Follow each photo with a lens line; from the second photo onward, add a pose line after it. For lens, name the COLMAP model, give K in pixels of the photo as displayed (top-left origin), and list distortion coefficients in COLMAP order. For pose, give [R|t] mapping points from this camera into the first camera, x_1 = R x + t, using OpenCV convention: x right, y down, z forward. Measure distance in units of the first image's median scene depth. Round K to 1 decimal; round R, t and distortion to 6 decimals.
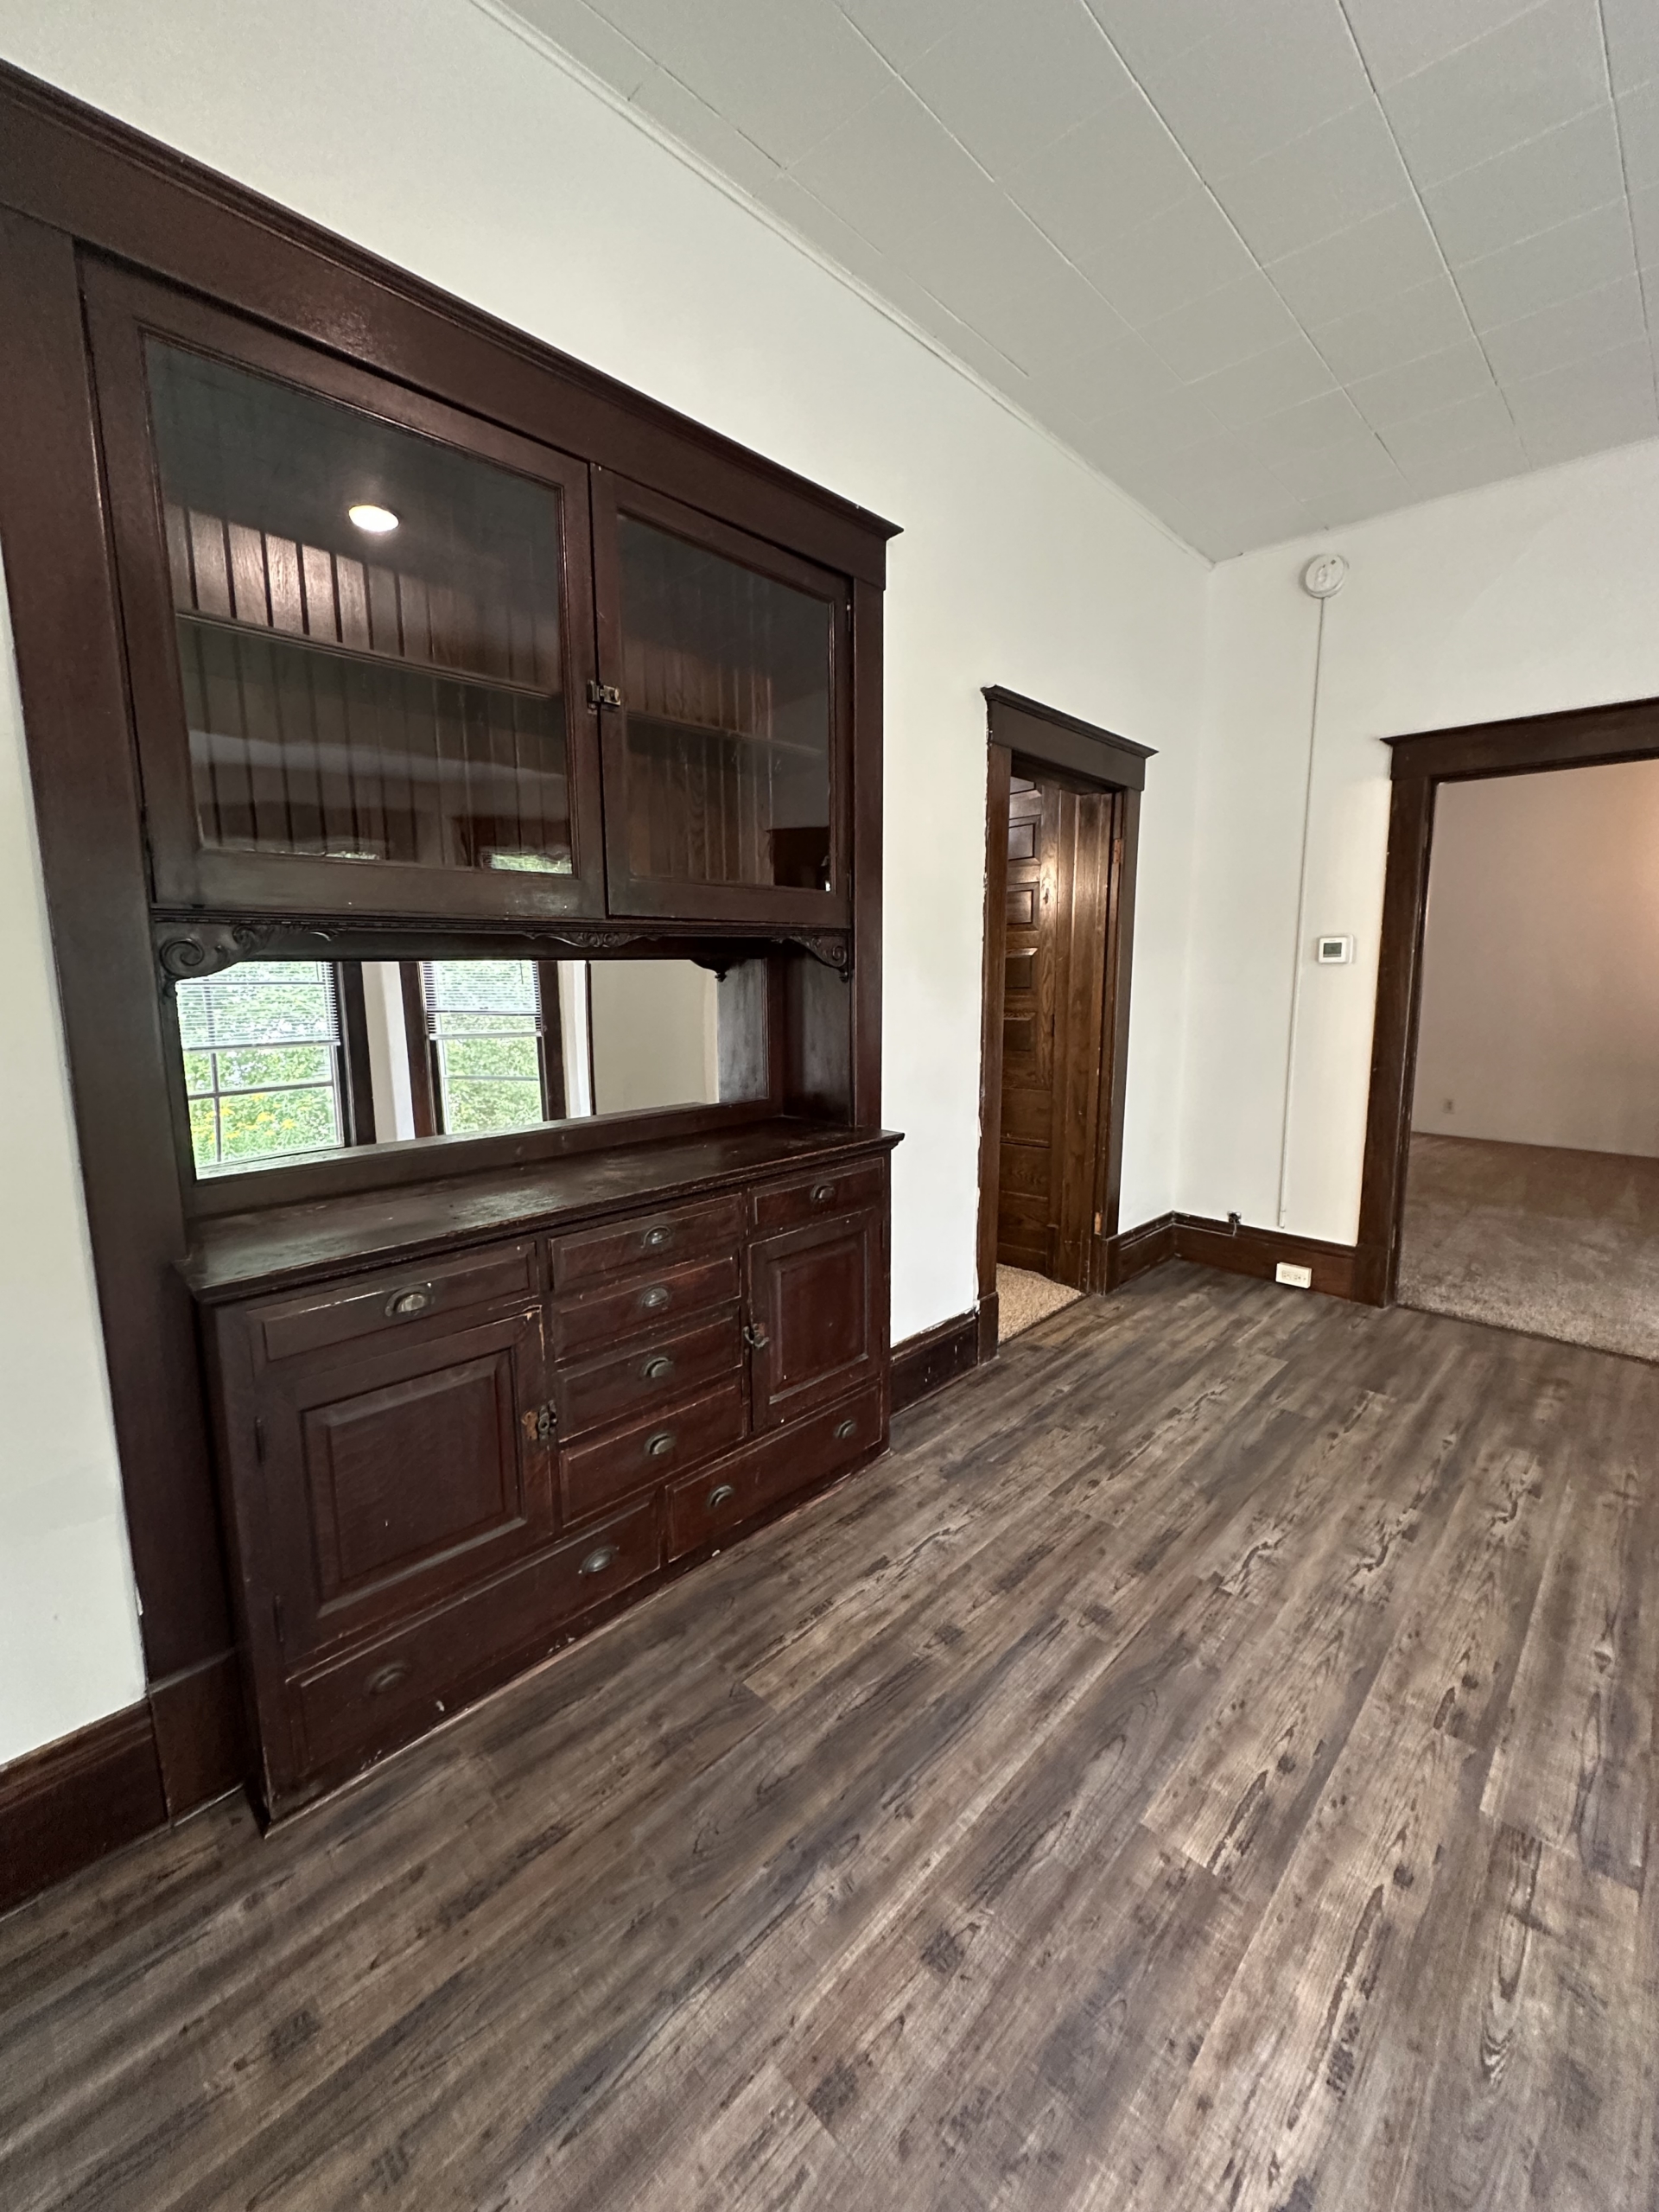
lens RADIAL K [[884.4, 0, 829.5], [0, 884.4, 1106.0], [0, 0, 1]] dist [-0.001122, 0.000757]
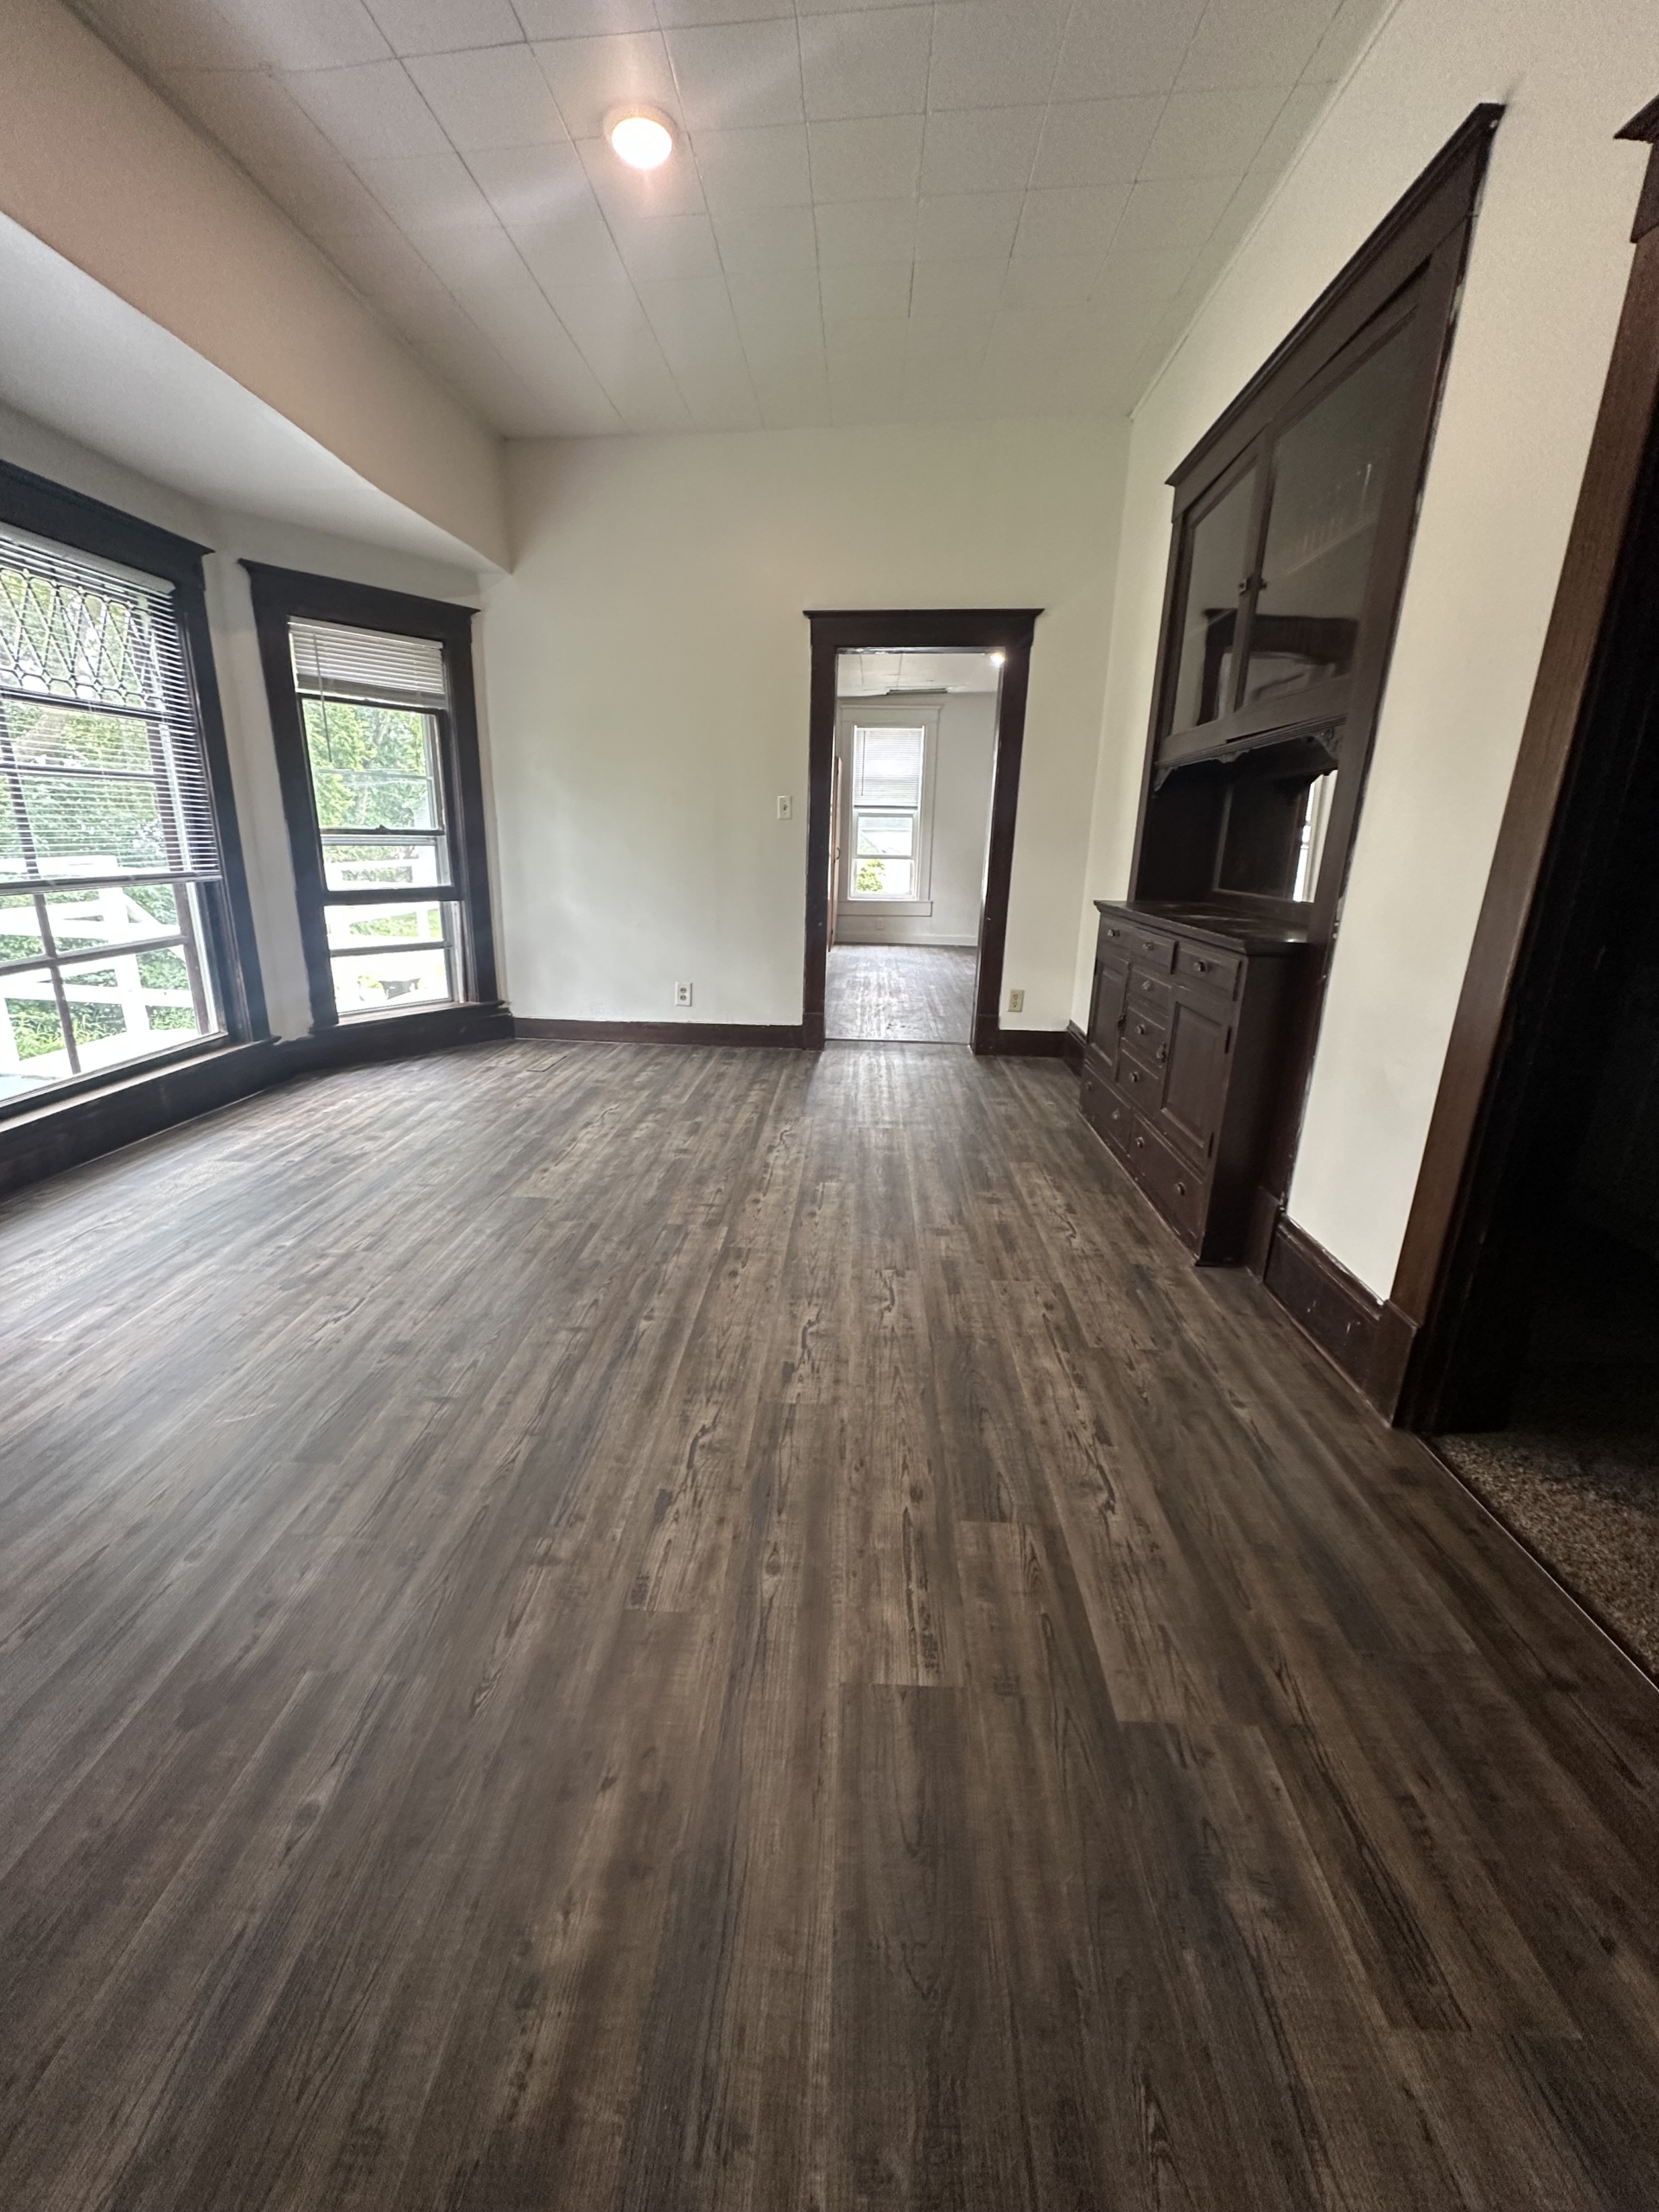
lens RADIAL K [[884.4, 0, 829.5], [0, 884.4, 1106.0], [0, 0, 1]] dist [-0.001122, 0.000757]
pose [[-0.740371, 0.190477, -0.644646, 1.167348], [-0.118108, 0.907231, 0.403711, -0.153914], [0.661741, 0.375034, -0.649191, 1.522257]]
